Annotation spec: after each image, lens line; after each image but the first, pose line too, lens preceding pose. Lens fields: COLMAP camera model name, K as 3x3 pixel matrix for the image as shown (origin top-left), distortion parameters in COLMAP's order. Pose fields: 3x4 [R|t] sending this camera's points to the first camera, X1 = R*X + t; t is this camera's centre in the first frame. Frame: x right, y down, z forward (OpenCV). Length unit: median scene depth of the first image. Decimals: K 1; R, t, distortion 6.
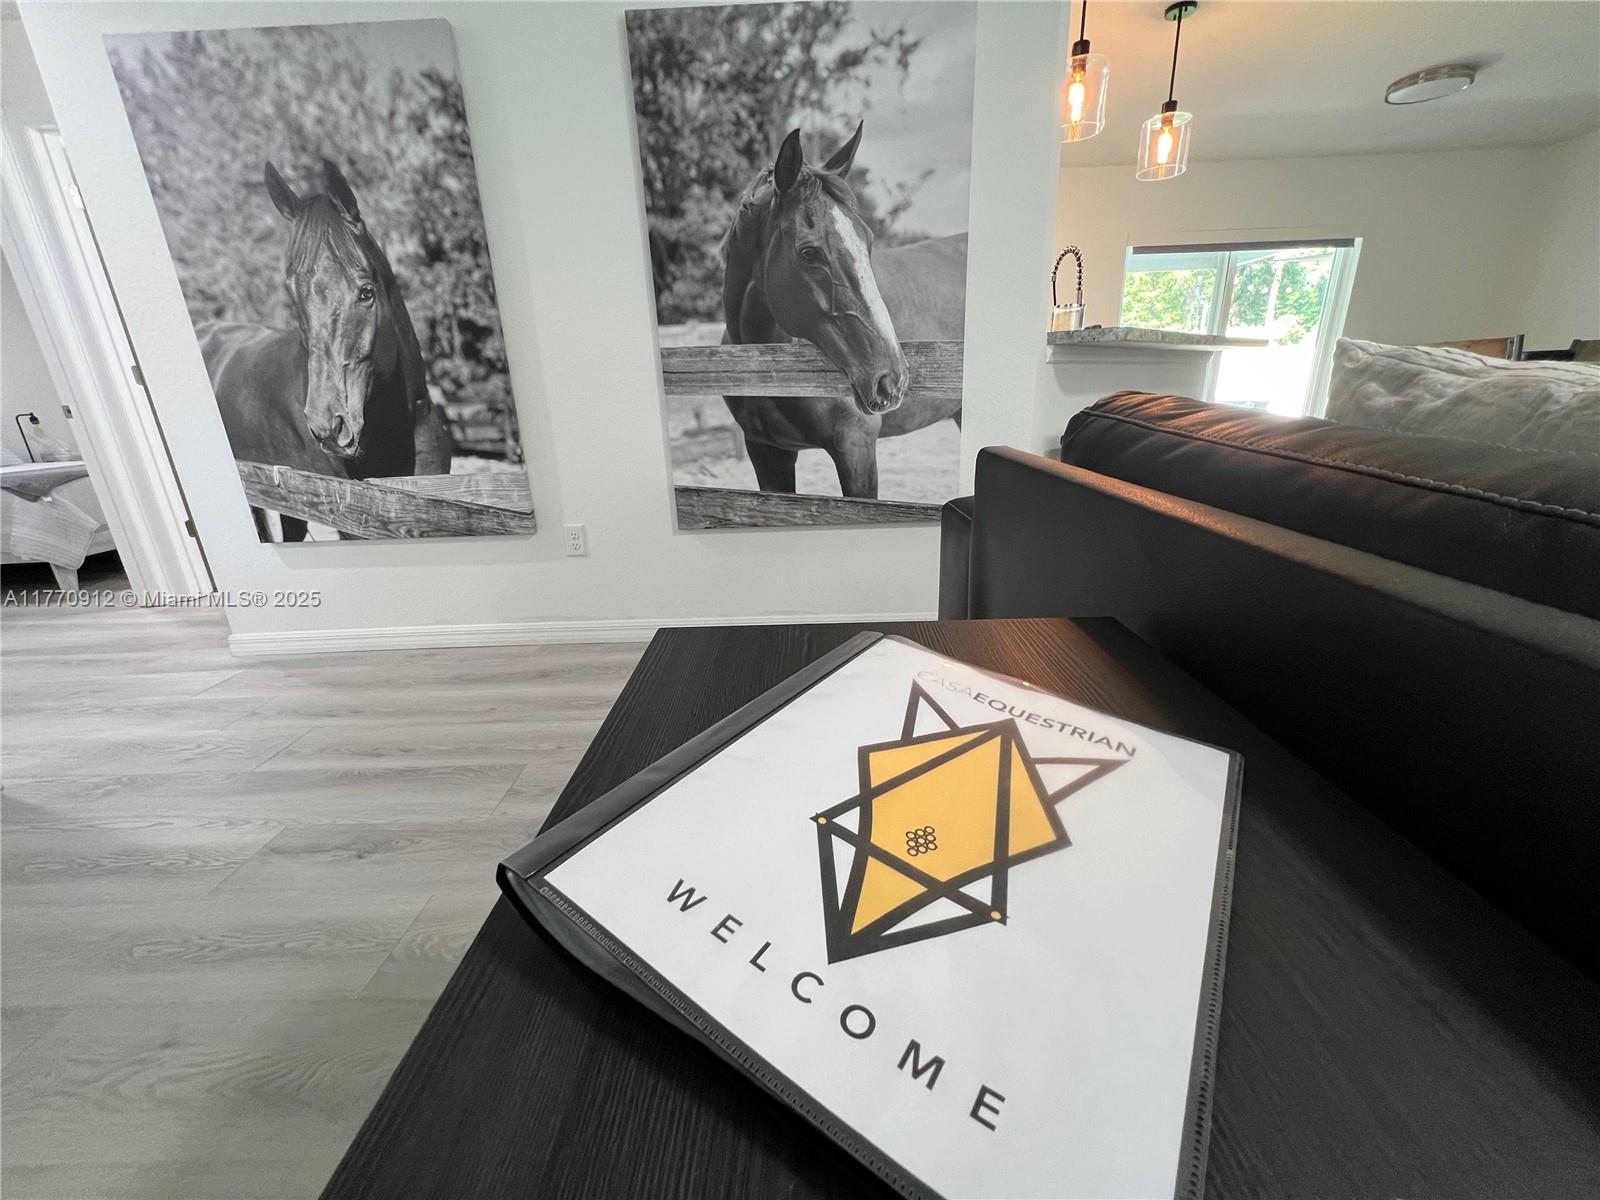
lens RADIAL K [[643.7, 0, 800.0], [0, 643.7, 600.0], [0, 0, 1]] dist [0.002610, -0.000290]
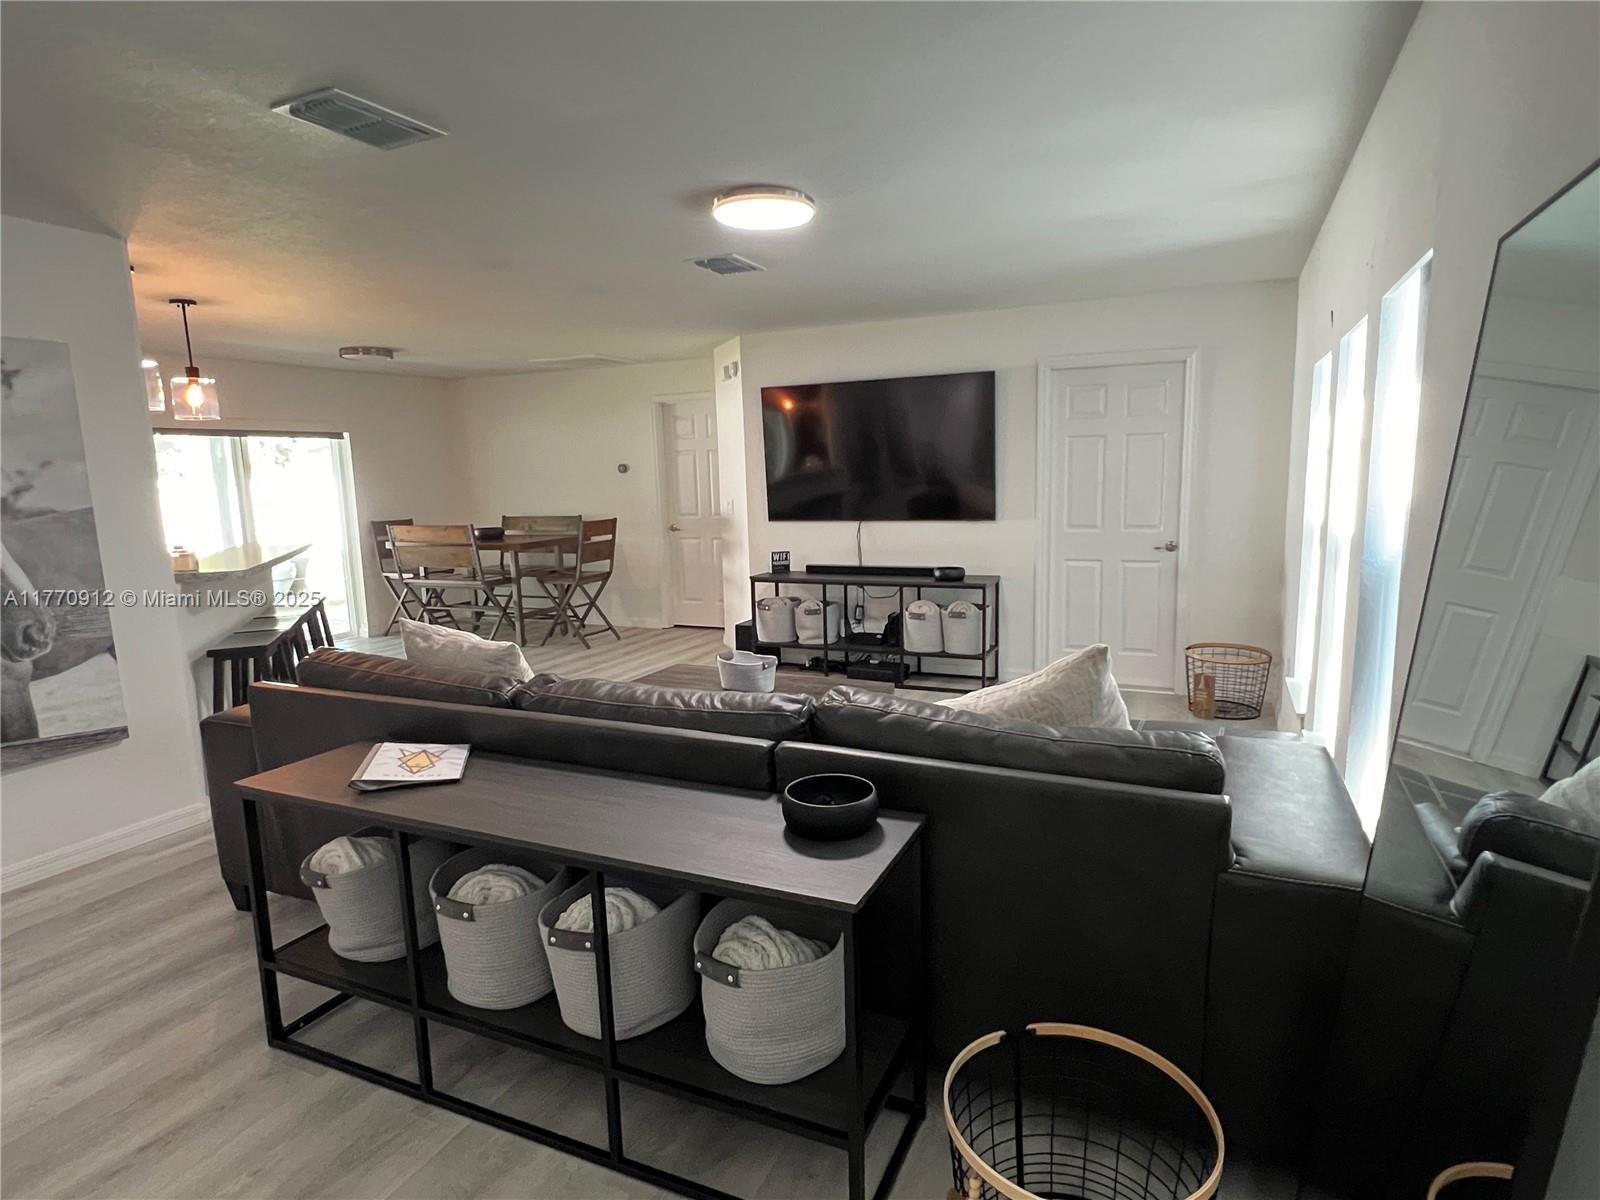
lens RADIAL K [[899.1, 0, 800.0], [0, 899.1, 600.0], [0, 0, 1]] dist [0.026882, 0.000249]
pose [[0.422024, -0.109381, 0.899962, -0.695884], [0.297176, 0.954537, -0.023342, 0.031535], [-0.856494, 0.277298, 0.435343, -0.786474]]
